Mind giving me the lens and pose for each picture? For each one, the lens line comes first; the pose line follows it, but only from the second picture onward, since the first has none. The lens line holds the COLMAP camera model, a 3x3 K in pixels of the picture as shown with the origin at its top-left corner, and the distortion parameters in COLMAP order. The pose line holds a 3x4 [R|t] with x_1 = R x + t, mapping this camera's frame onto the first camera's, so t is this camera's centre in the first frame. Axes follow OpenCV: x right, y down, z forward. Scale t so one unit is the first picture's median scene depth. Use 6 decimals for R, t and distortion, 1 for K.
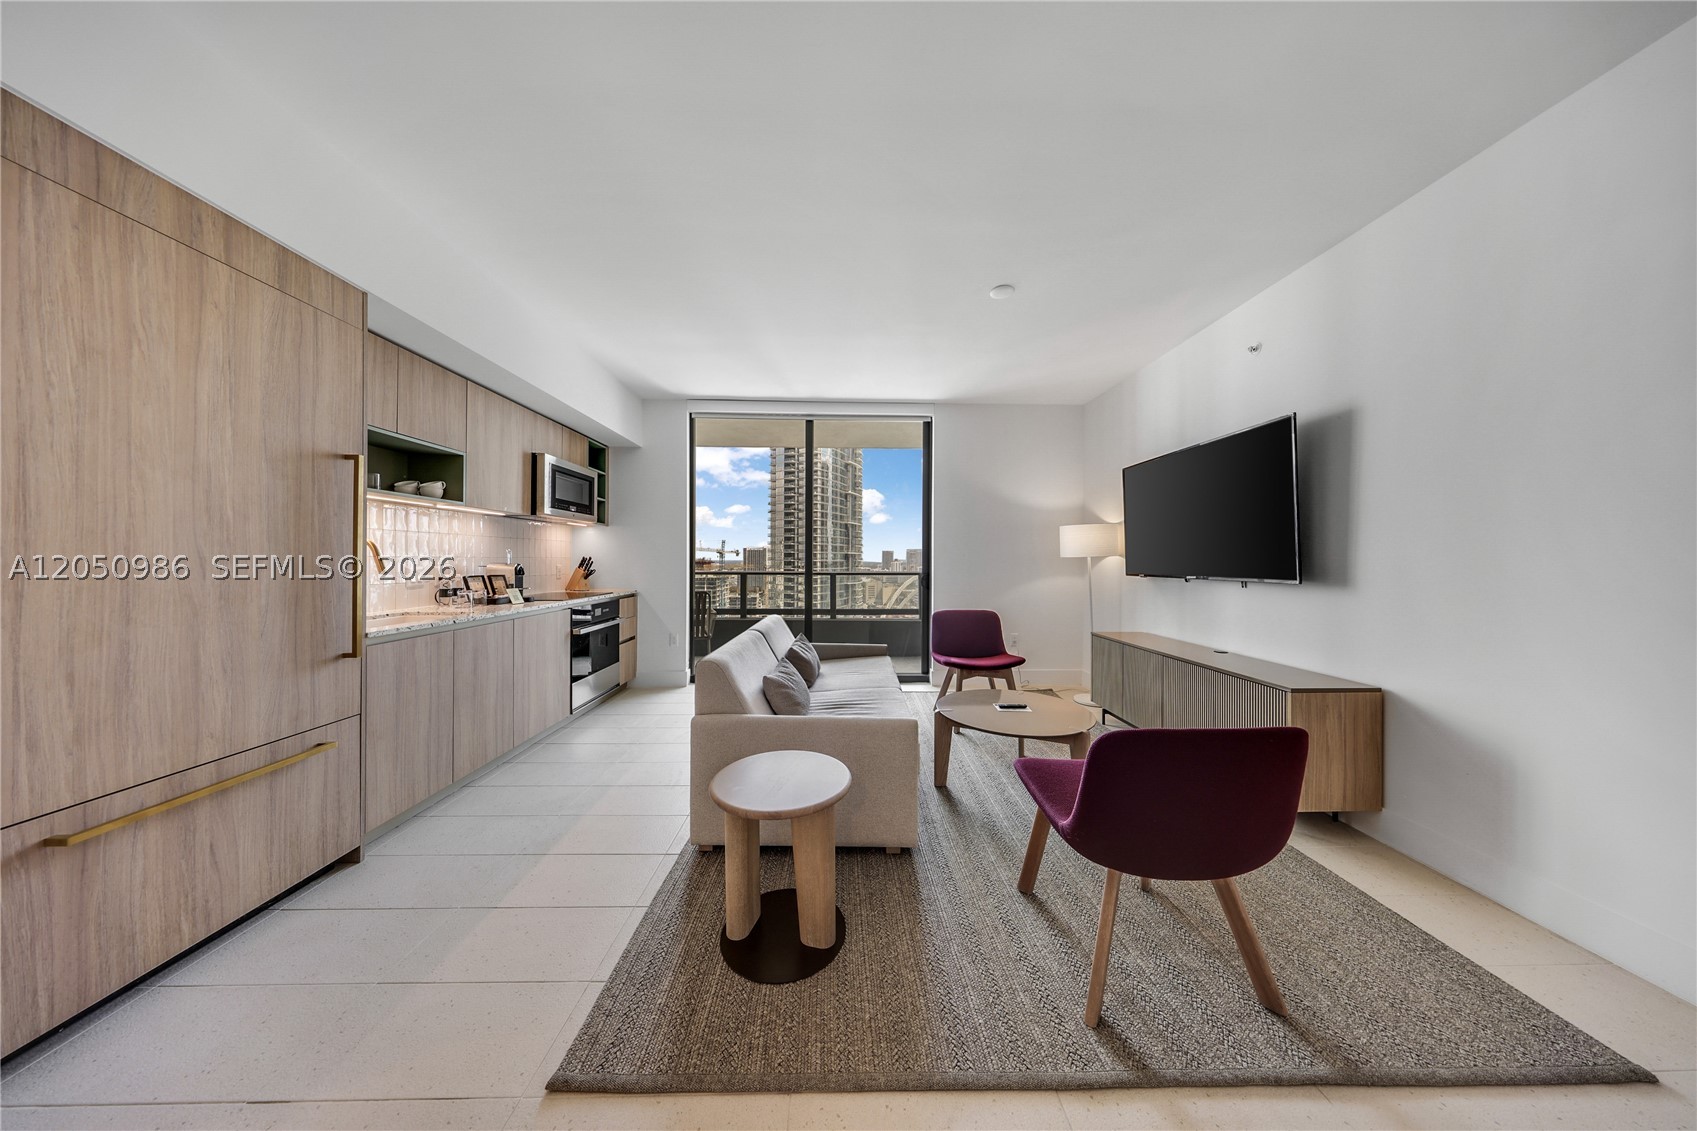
lens RADIAL K [[480.8, 0, 848.3], [0, 480.8, 560.4], [0, 0, 1]] dist [0.001097, 0.000049]
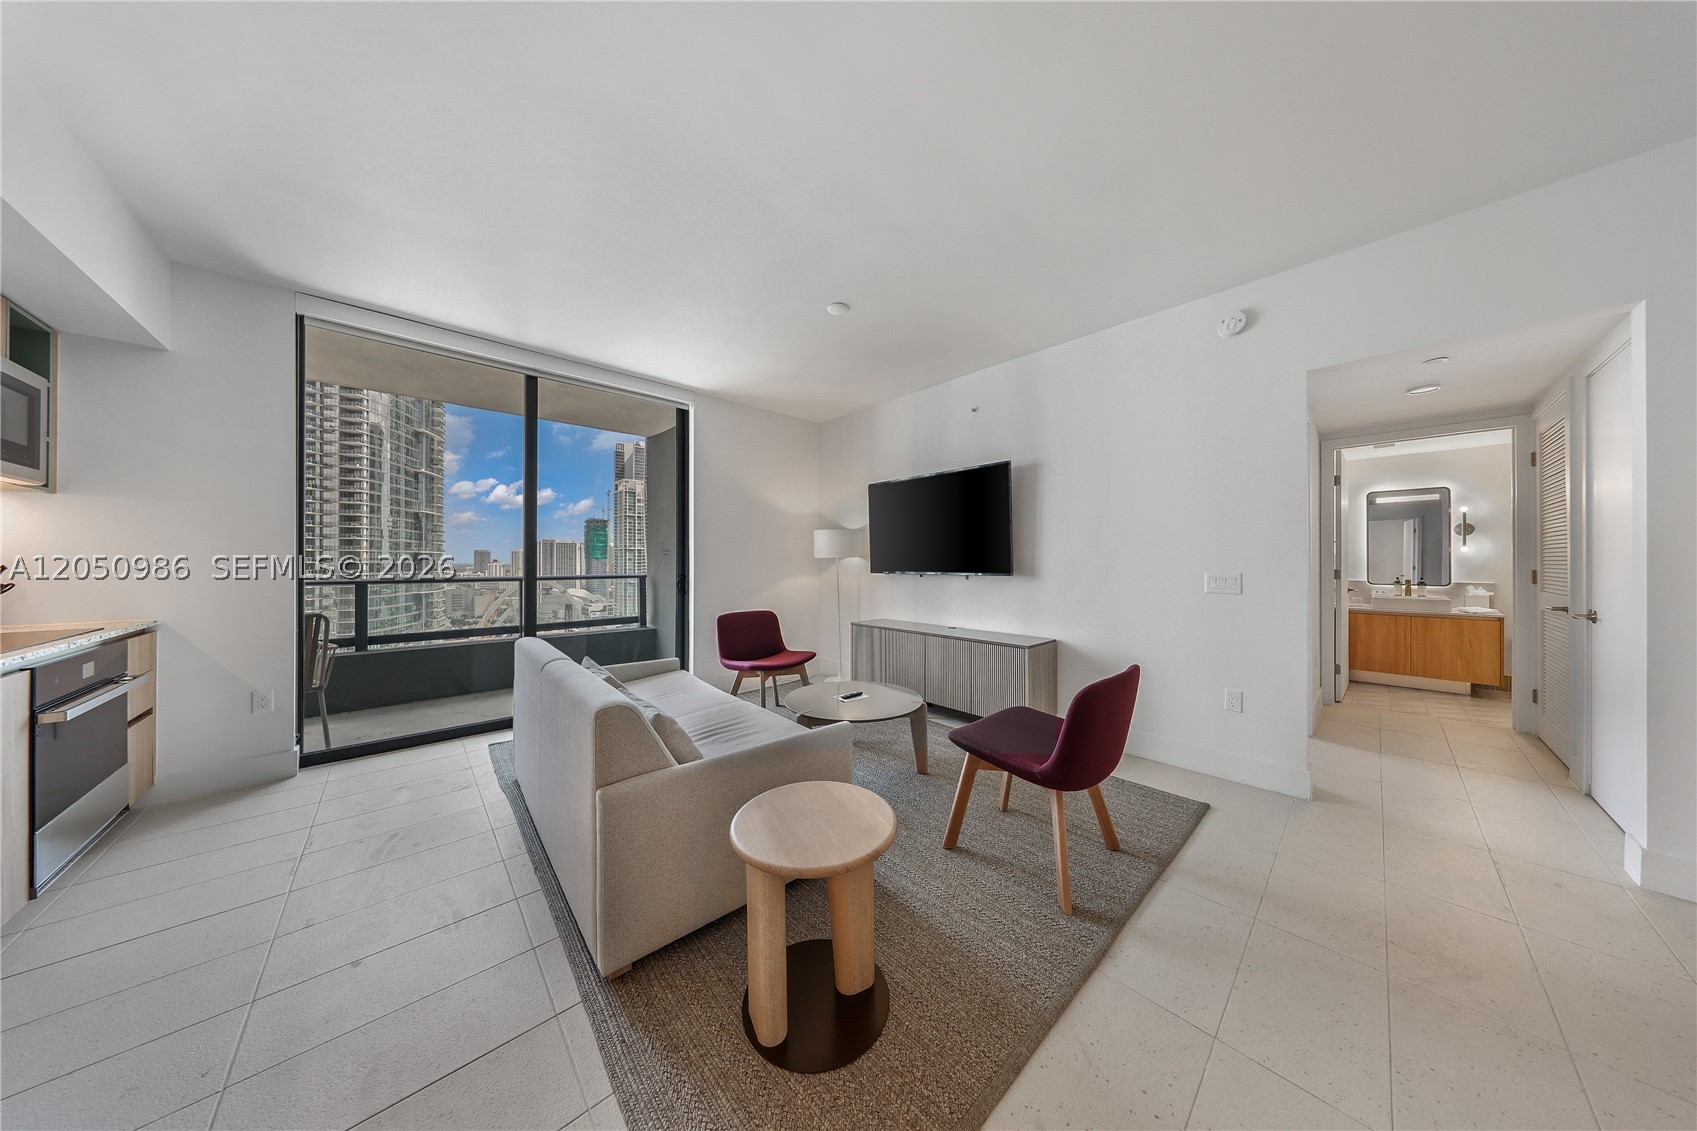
lens RADIAL K [[487.1, 0, 842.8], [0, 487.1, 557.7], [0, 0, 1]] dist [0.000388, -0.000019]
pose [[0.751450, 0.001384, 0.659789, -0.277396], [0.003452, 0.999976, -0.006030, -0.000091], [-0.659781, 0.006809, 0.751427, 0.132536]]
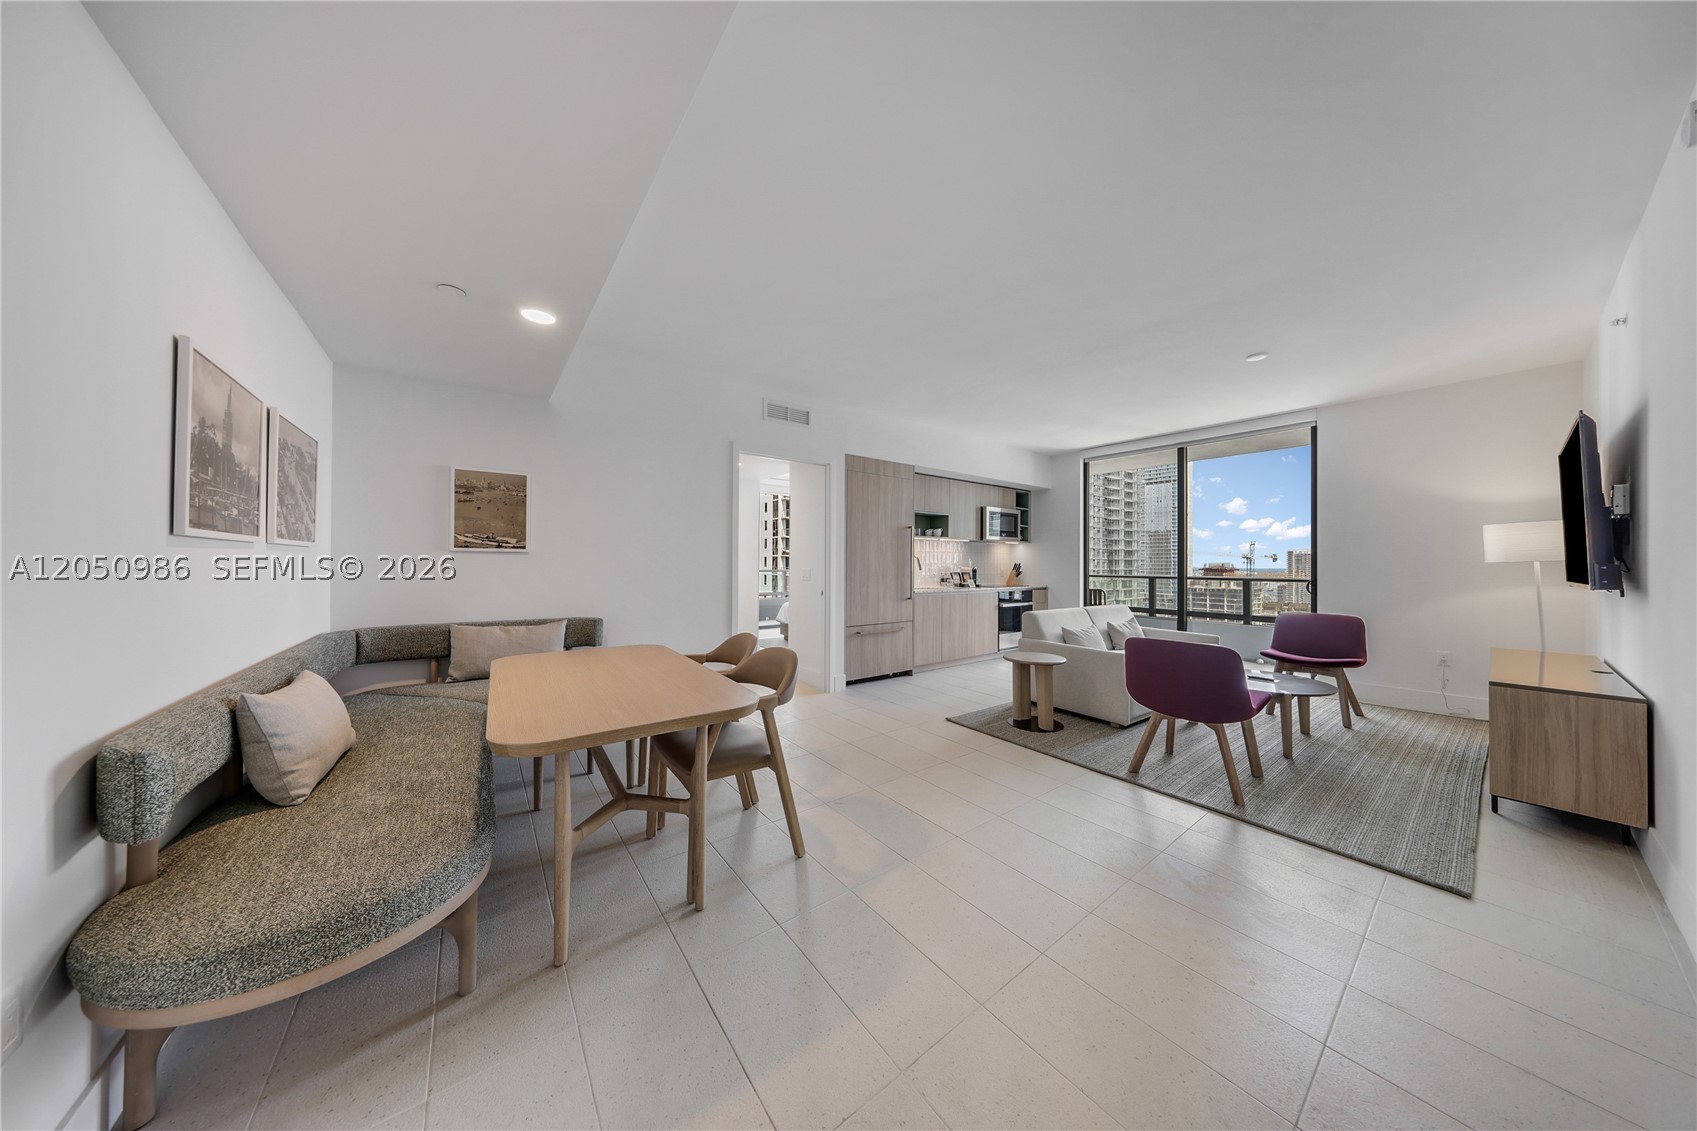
lens RADIAL K [[500.7, 0, 859.4], [0, 500.7, 559.5], [0, 0, 1]] dist [0.001120, -0.000028]
pose [[0.601958, -0.009189, -0.798475, 0.546888], [-0.003342, 0.999896, -0.014027, 0.007031], [0.798521, 0.011112, 0.601865, -0.485296]]
